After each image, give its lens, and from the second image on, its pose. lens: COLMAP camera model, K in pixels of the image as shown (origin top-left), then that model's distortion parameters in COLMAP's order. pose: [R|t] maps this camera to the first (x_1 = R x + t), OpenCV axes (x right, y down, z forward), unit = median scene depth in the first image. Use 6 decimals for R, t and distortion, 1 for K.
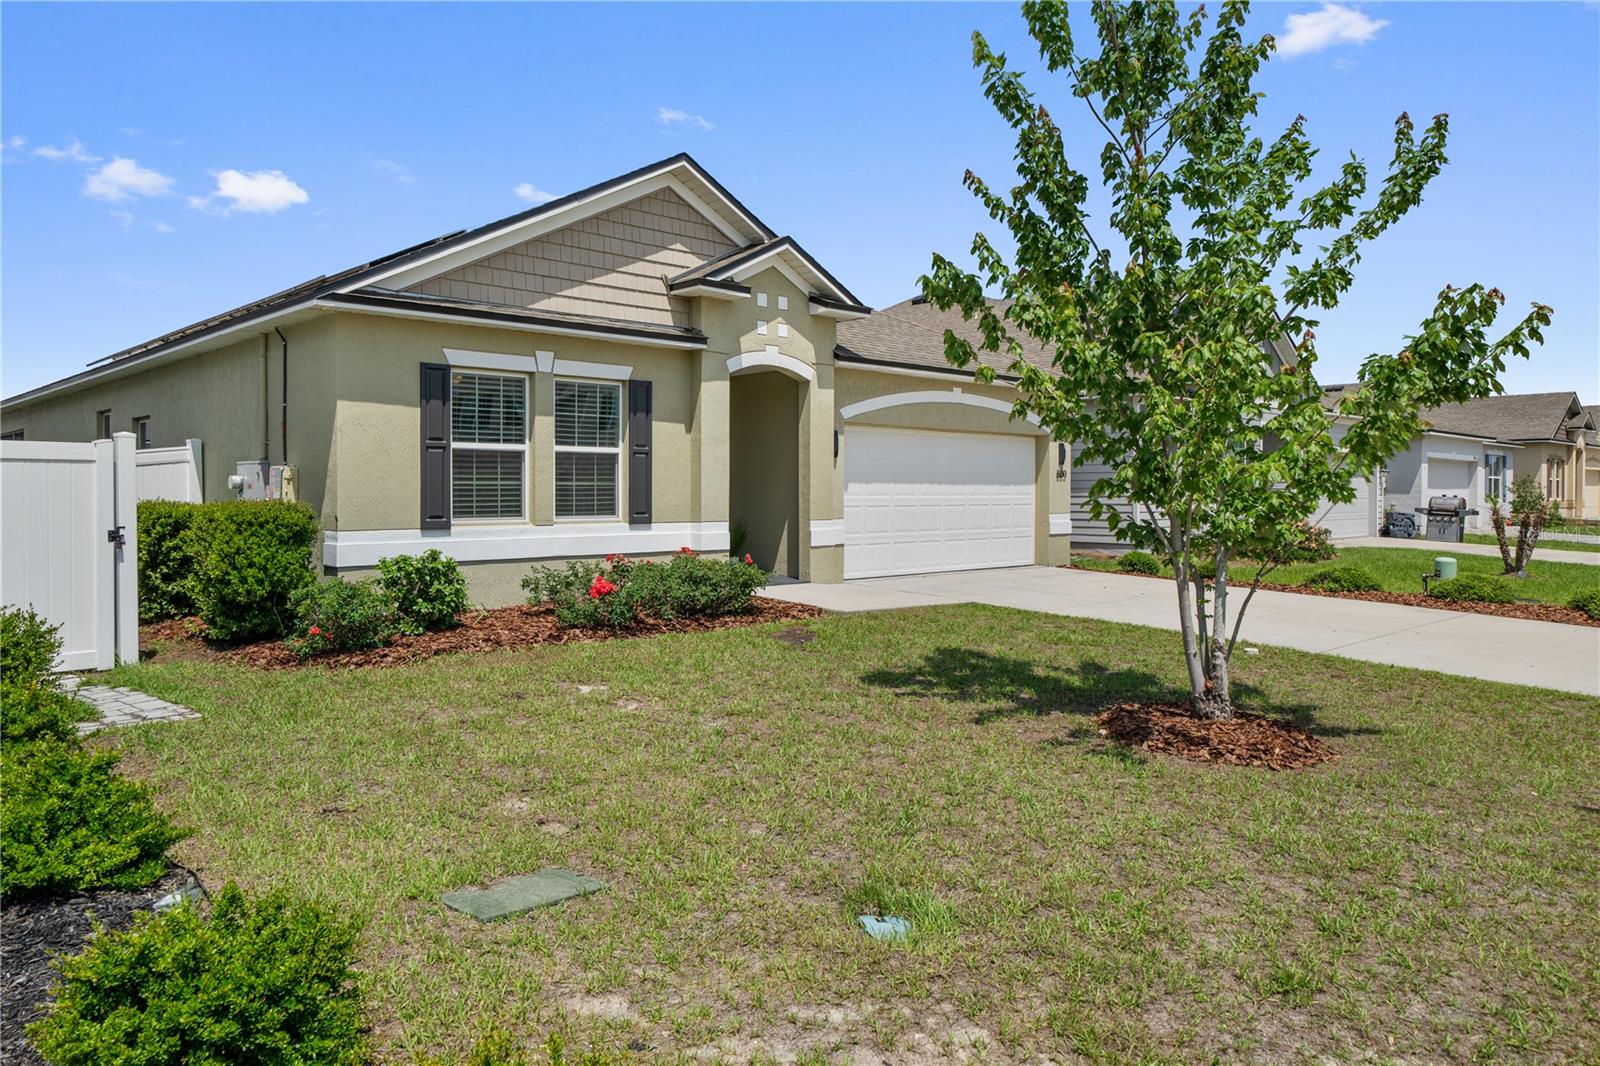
lens RADIAL K [[1098.4, 0, 800.0], [0, 1098.4, 533.0], [0, 0, 1]] dist [-0.004540, -0.000526]
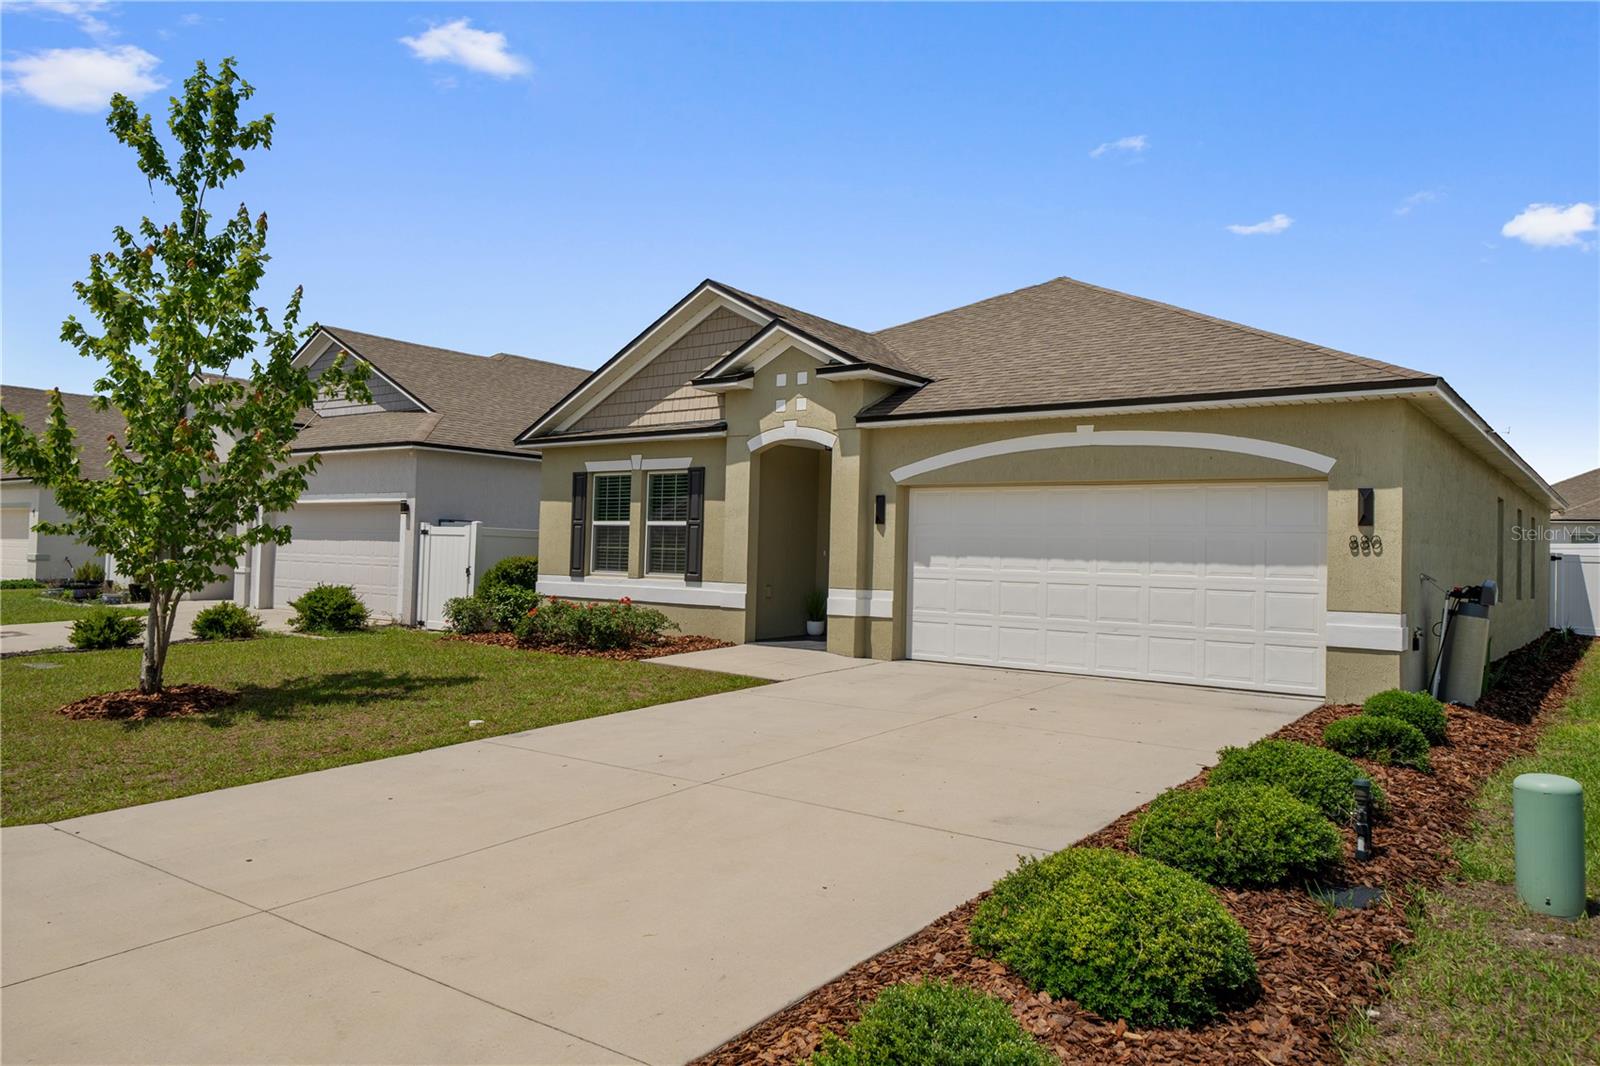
lens RADIAL K [[1098.4, 0, 800.0], [0, 1098.4, 533.0], [0, 0, 1]] dist [-0.004540, -0.000526]
pose [[0.157847, -0.019593, -0.987269, 1.109262], [-0.063836, 0.997509, -0.030002, -0.033853], [0.985398, 0.067759, 0.156203, 0.925565]]
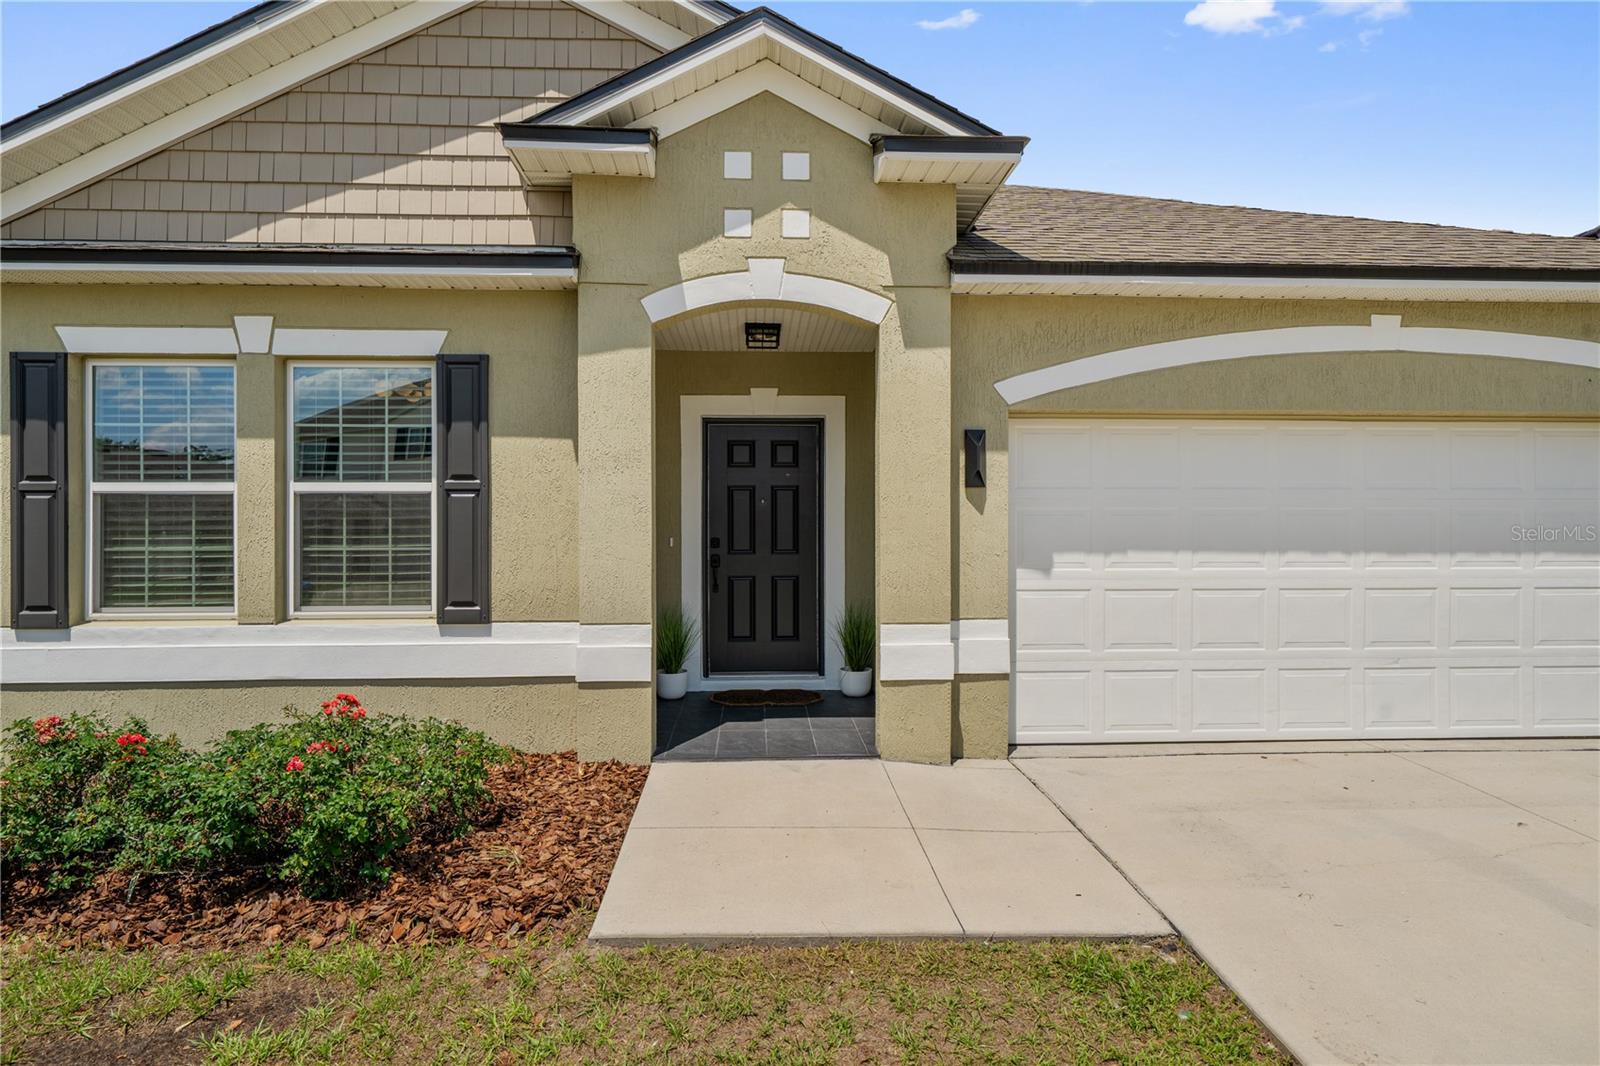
lens RADIAL K [[862.1, 0, 800.0], [0, 862.1, 533.0], [0, 0, 1]] dist [0.006805, 0.000183]
pose [[0.755188, 0.002993, -0.655502, 0.252549], [-0.022070, 0.999539, -0.020864, -0.047483], [0.655137, 0.030223, 0.754905, 0.793743]]
